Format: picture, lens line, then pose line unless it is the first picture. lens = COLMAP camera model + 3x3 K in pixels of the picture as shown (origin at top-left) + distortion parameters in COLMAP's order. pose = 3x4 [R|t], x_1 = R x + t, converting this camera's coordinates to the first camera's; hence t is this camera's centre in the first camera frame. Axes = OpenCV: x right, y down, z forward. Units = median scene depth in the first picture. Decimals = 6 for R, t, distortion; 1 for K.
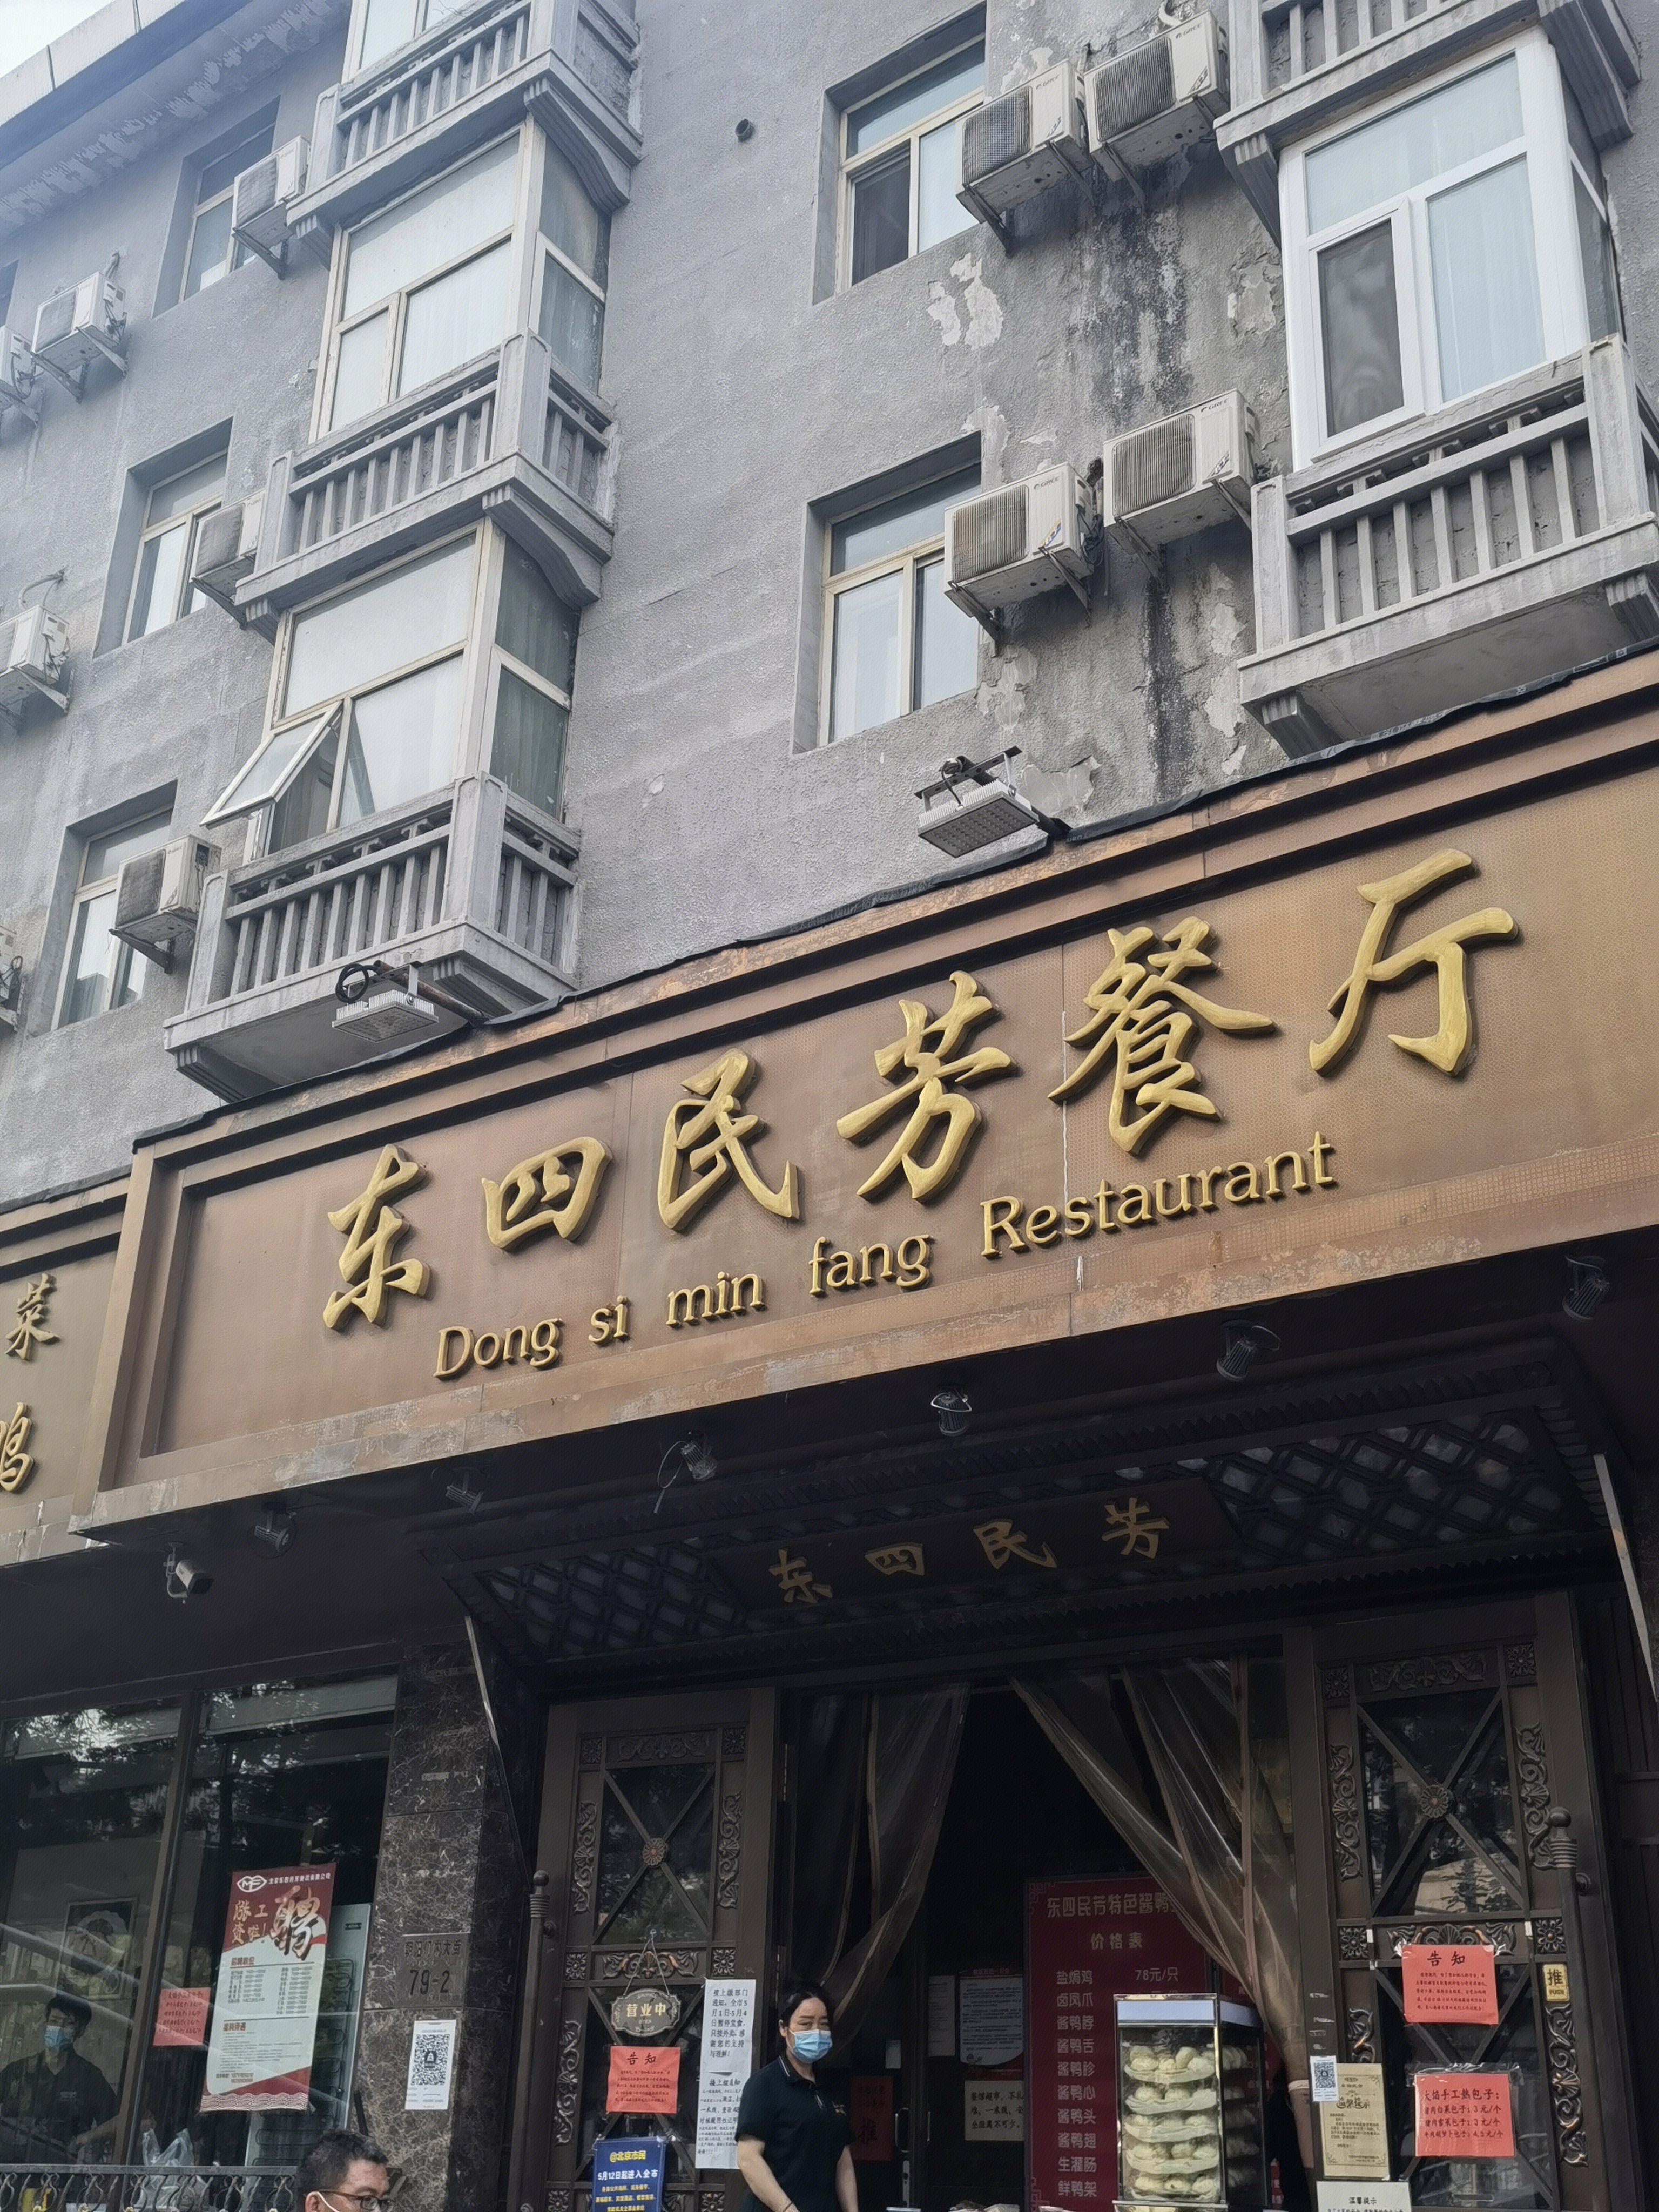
lens RADIAL K [[2398.0, 0, 829.5], [0, 2398.0, 1020.7], [0, 0, 1]] dist [0.015576, 0.246308]
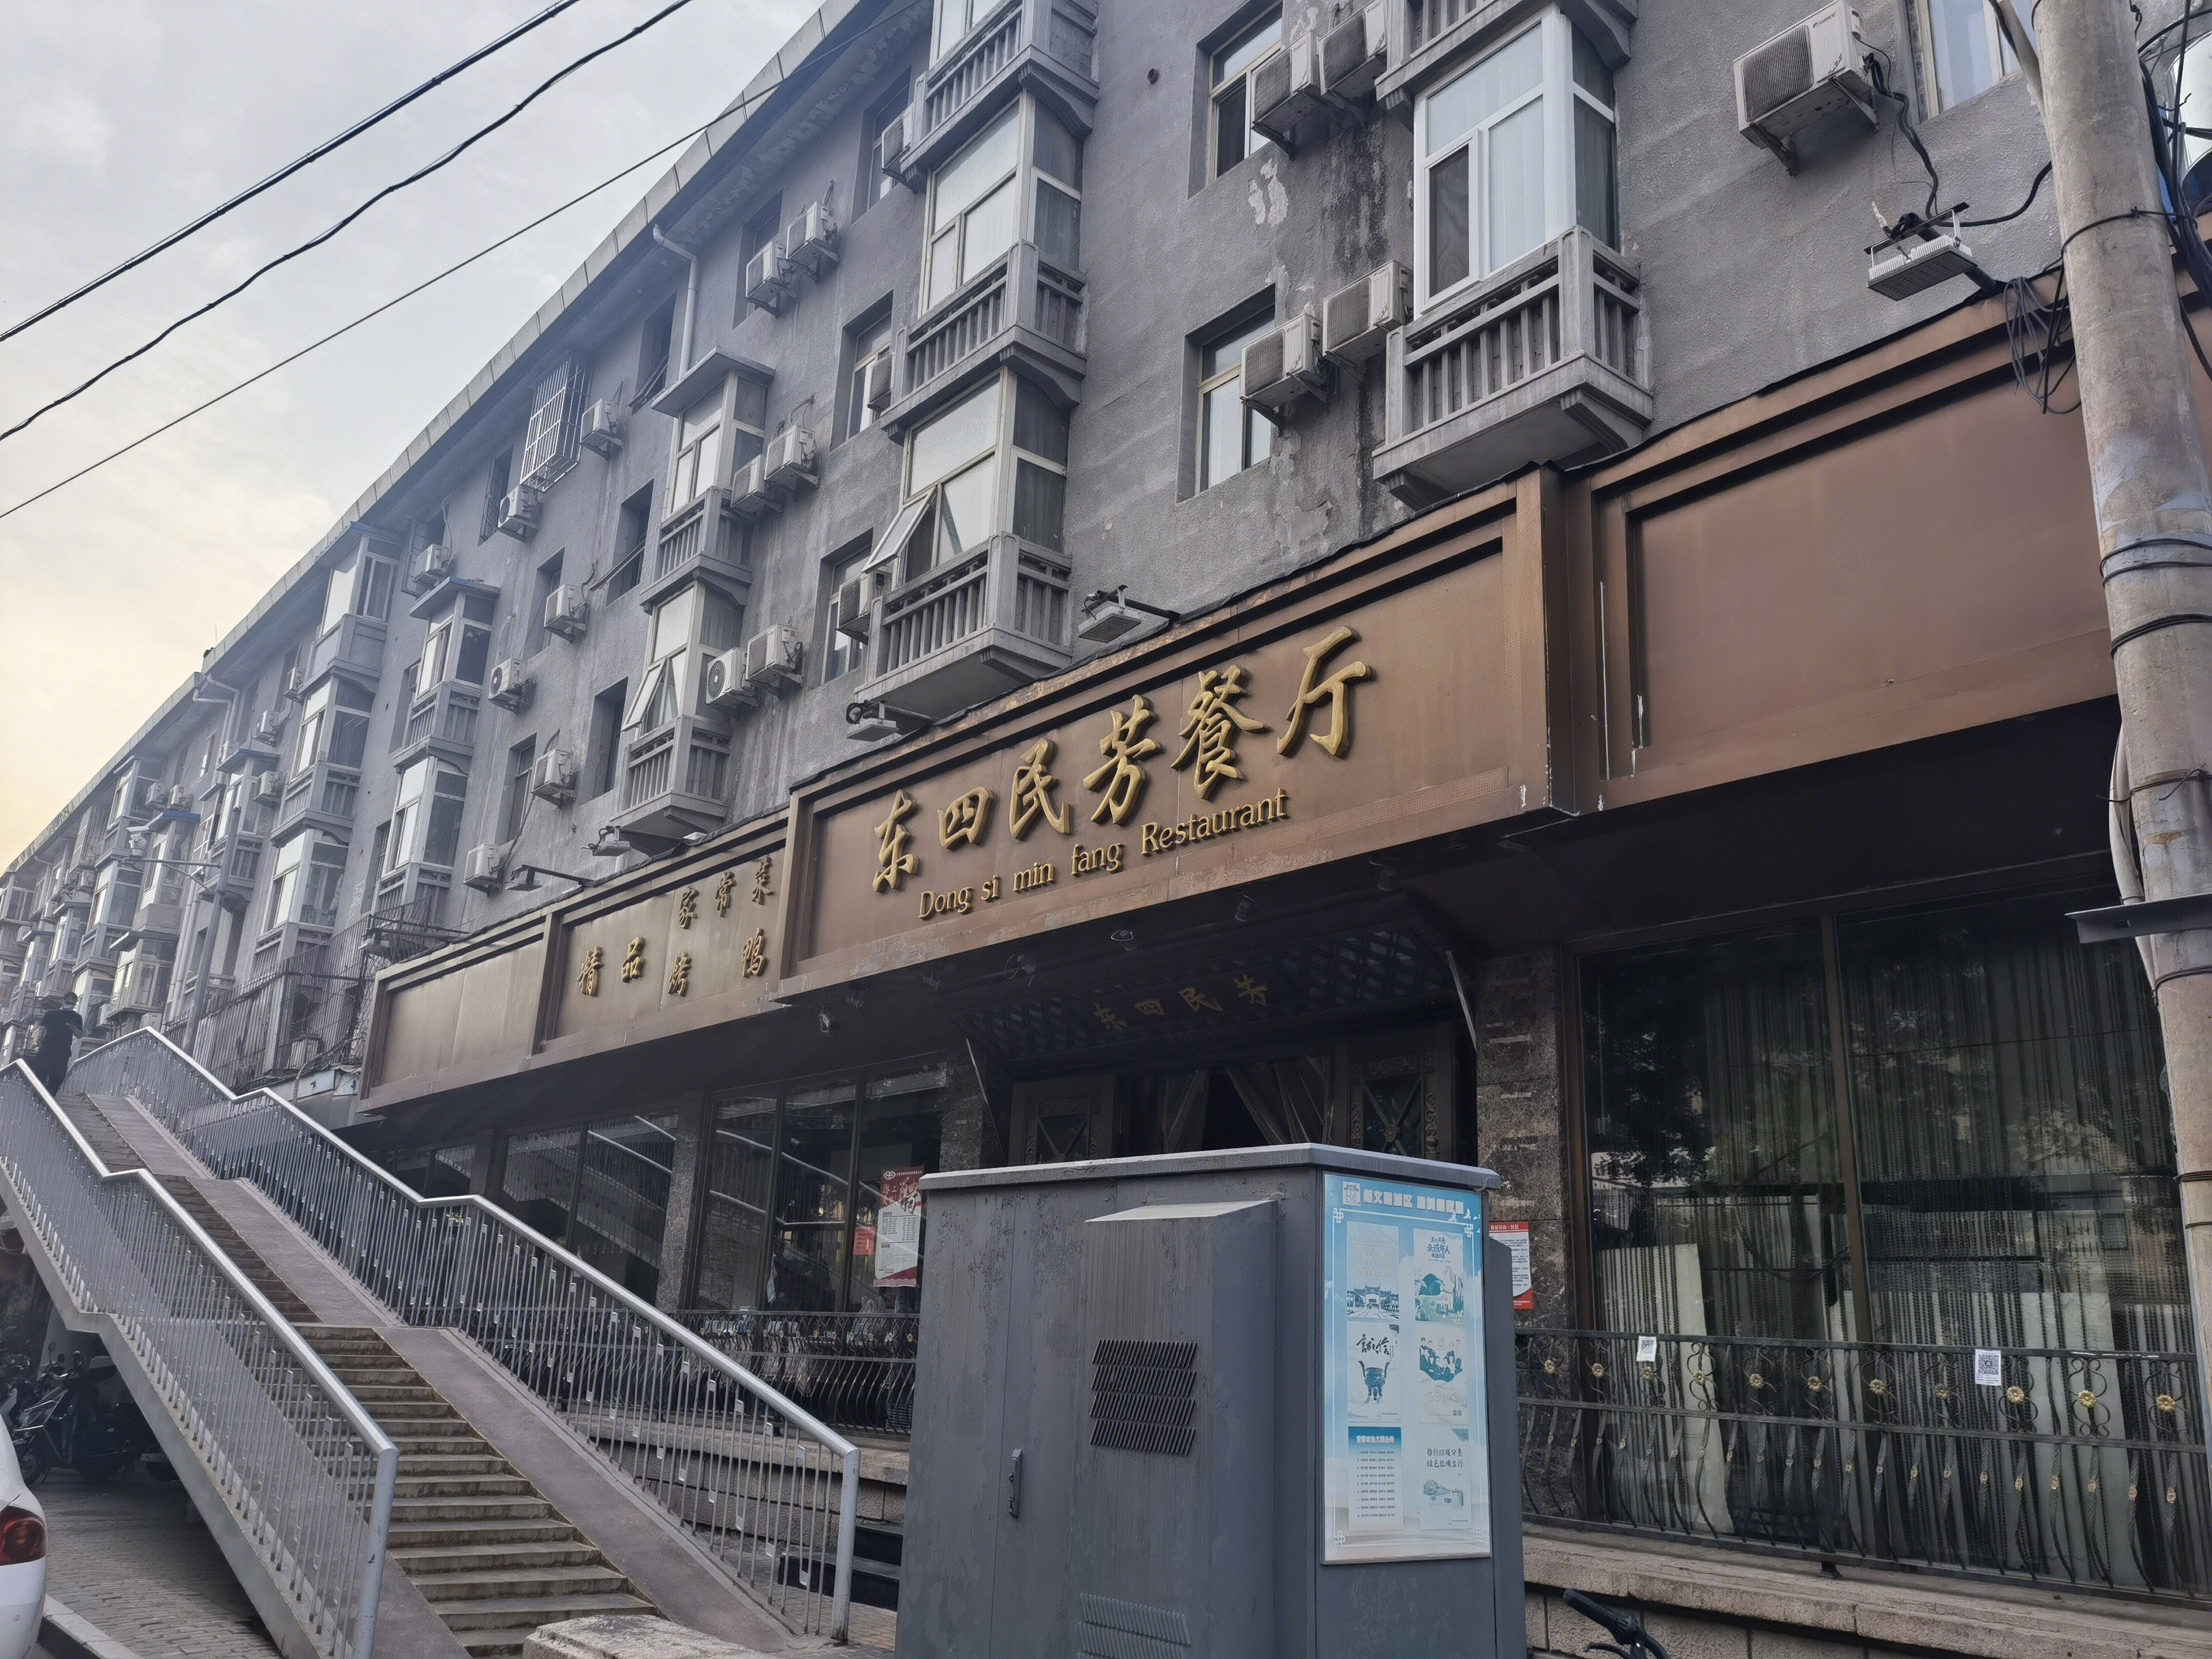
lens RADIAL K [[1778.0, 0, 1111.8], [0, 1778.0, 720.5], [0, 0, 1]] dist [0.083835, 0.005662]
pose [[0.961679, -0.078052, -0.262834, 0.299491], [0.106268, 0.989800, 0.094888, -0.100925], [0.252747, -0.119182, 0.960164, -0.234945]]
